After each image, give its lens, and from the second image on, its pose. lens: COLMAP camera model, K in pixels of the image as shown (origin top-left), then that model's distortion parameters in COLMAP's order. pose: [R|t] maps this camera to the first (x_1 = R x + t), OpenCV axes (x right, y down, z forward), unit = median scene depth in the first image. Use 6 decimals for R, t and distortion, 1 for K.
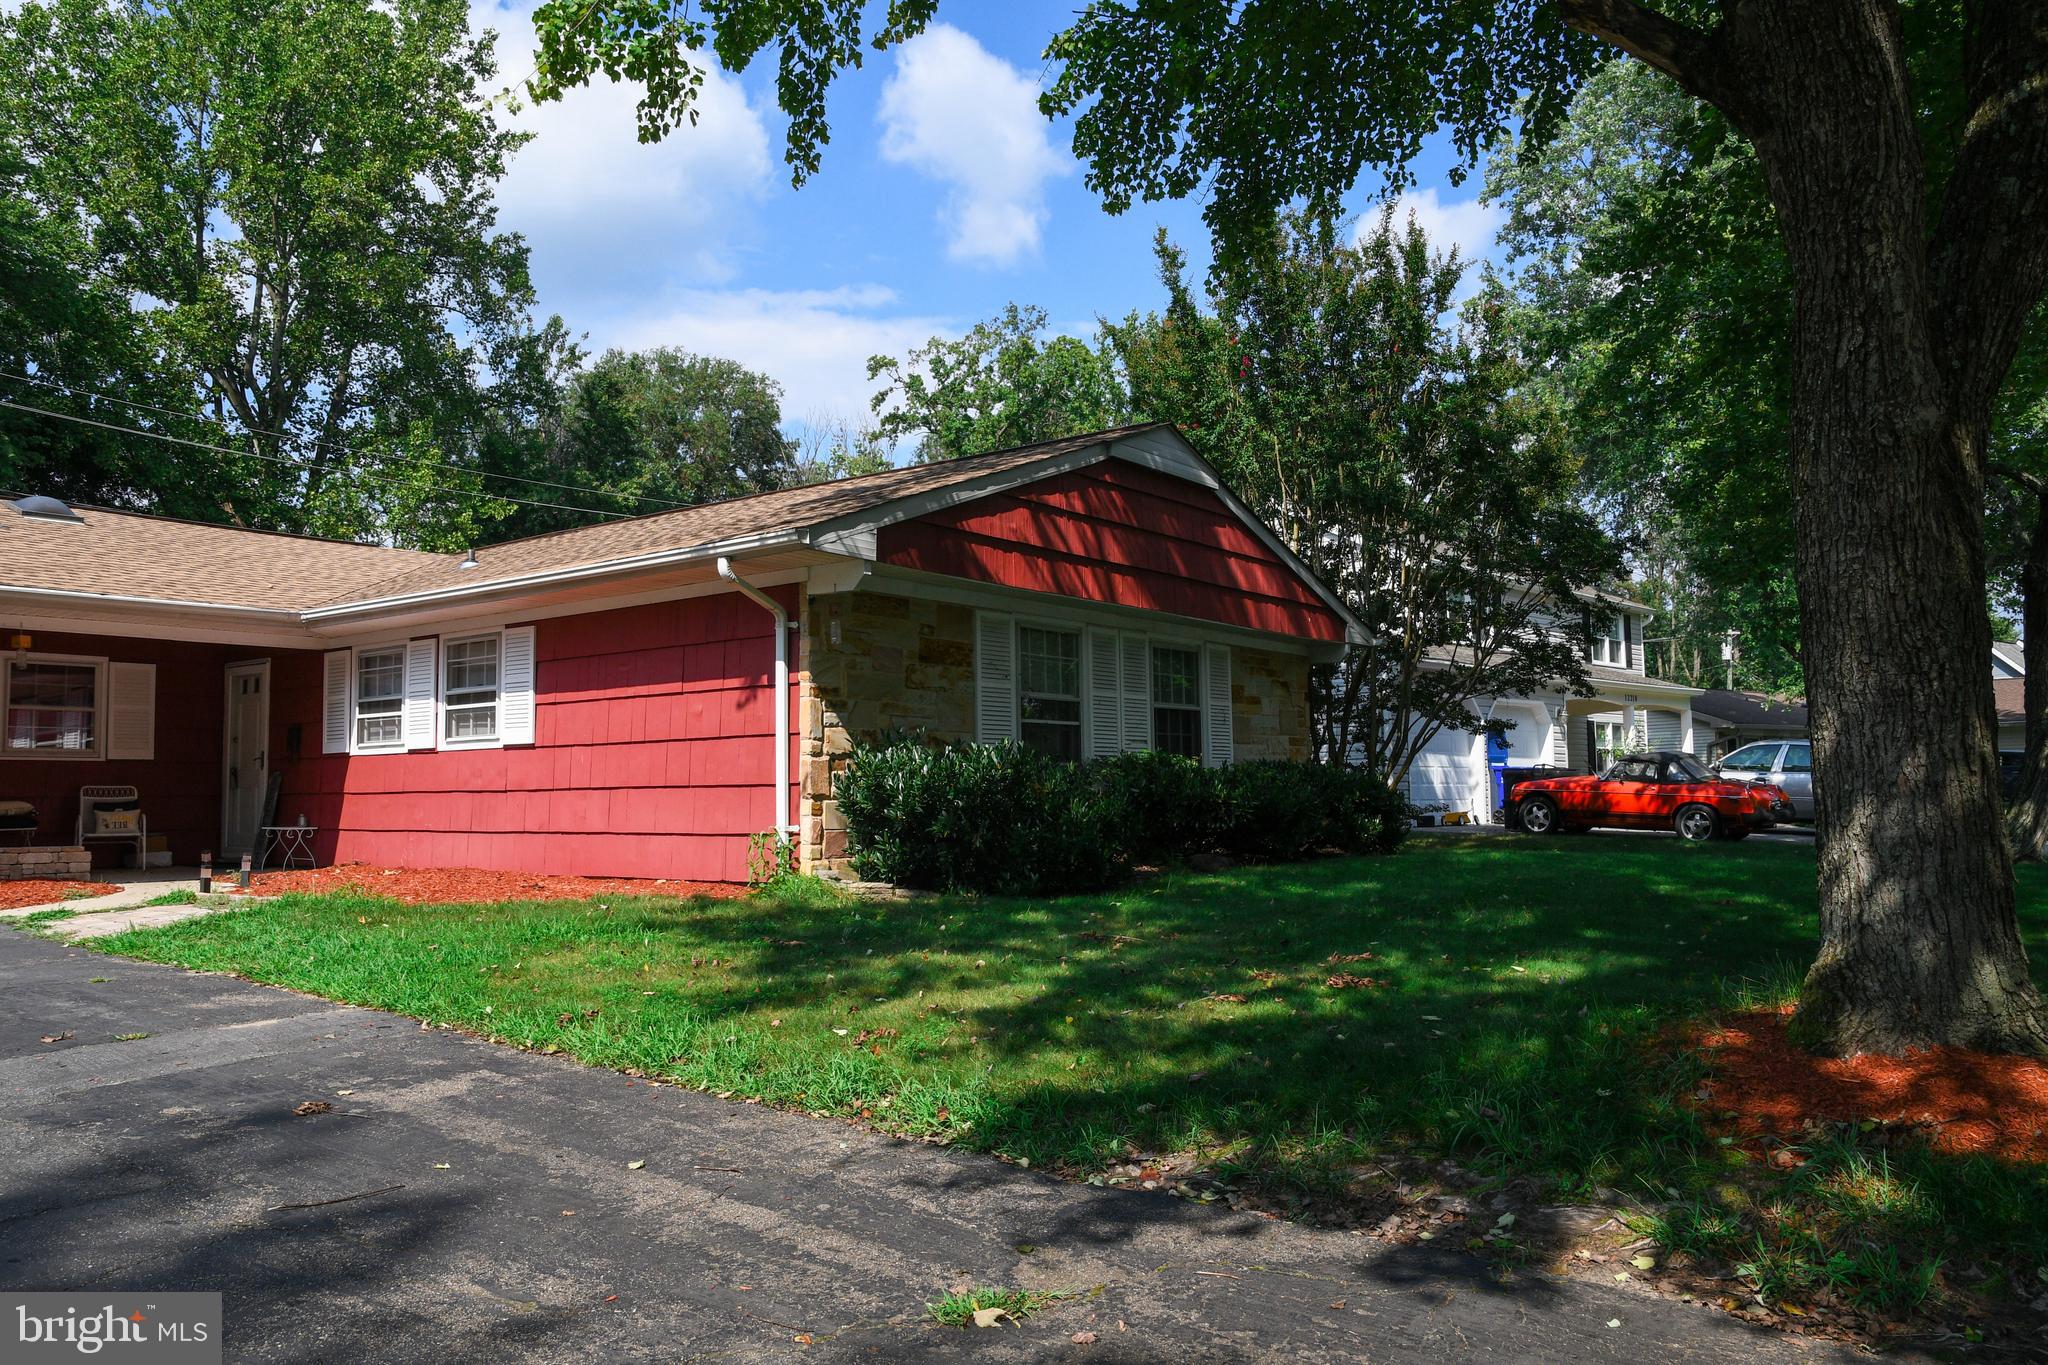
lens RADIAL K [[1476.3, 0, 1012.0], [0, 1476.3, 685.4], [0, 0, 1]] dist [-0.097992, 0.017017]
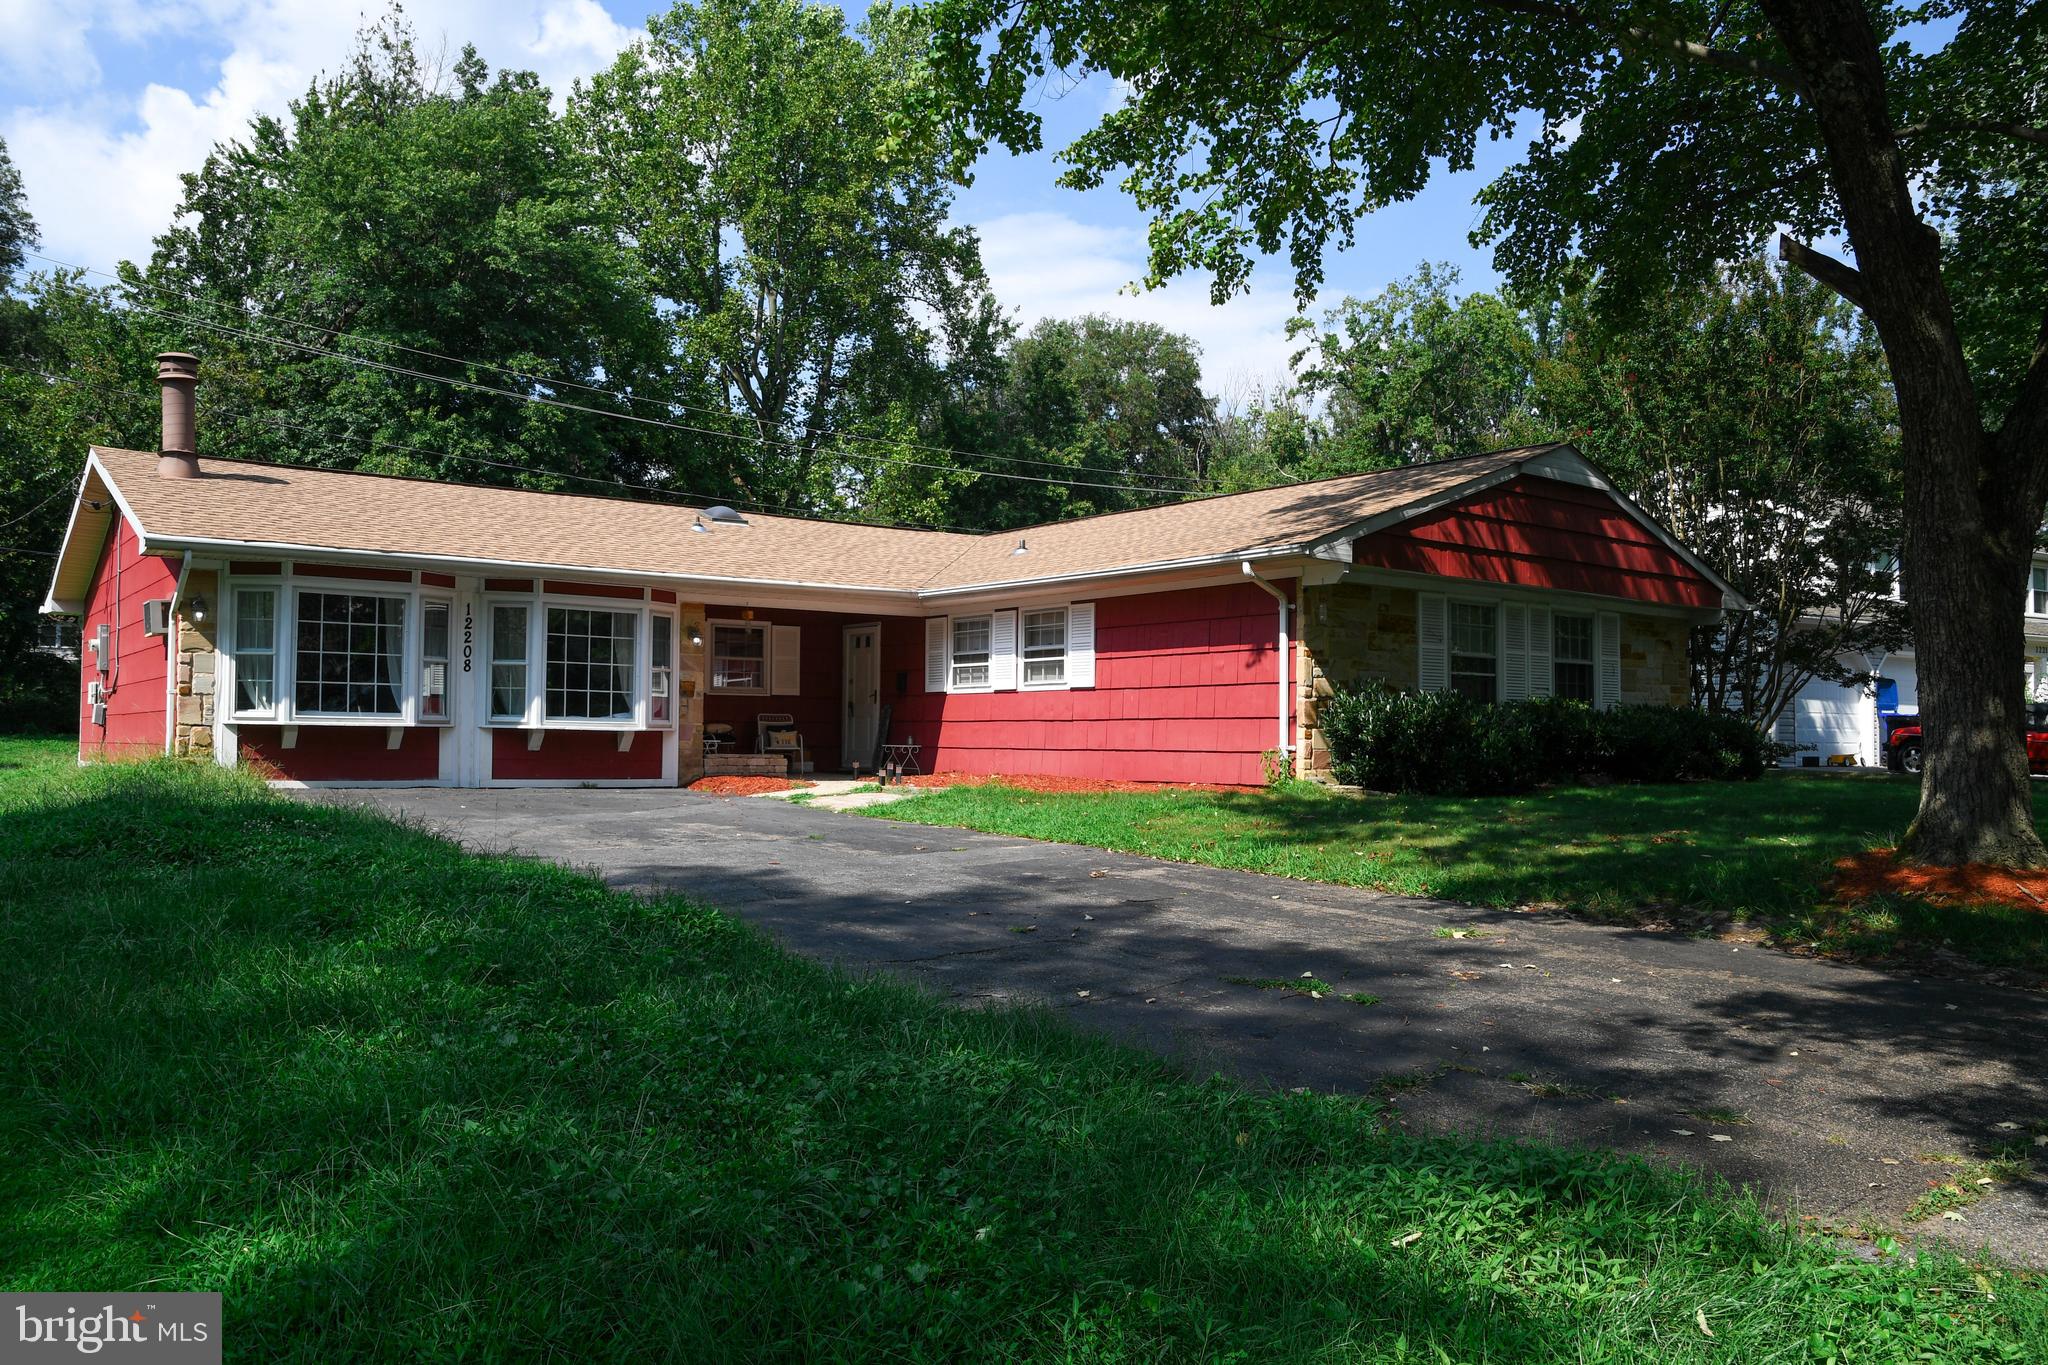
lens RADIAL K [[1476.3, 0, 1027.7], [0, 1476.3, 691.6], [0, 0, 1]] dist [-0.097992, 0.017017]
pose [[0.966420, 0.010988, -0.256732, -0.020919], [0.000809, 0.998950, 0.045803, -0.018155], [0.256966, -0.044473, 0.965397, -0.343626]]
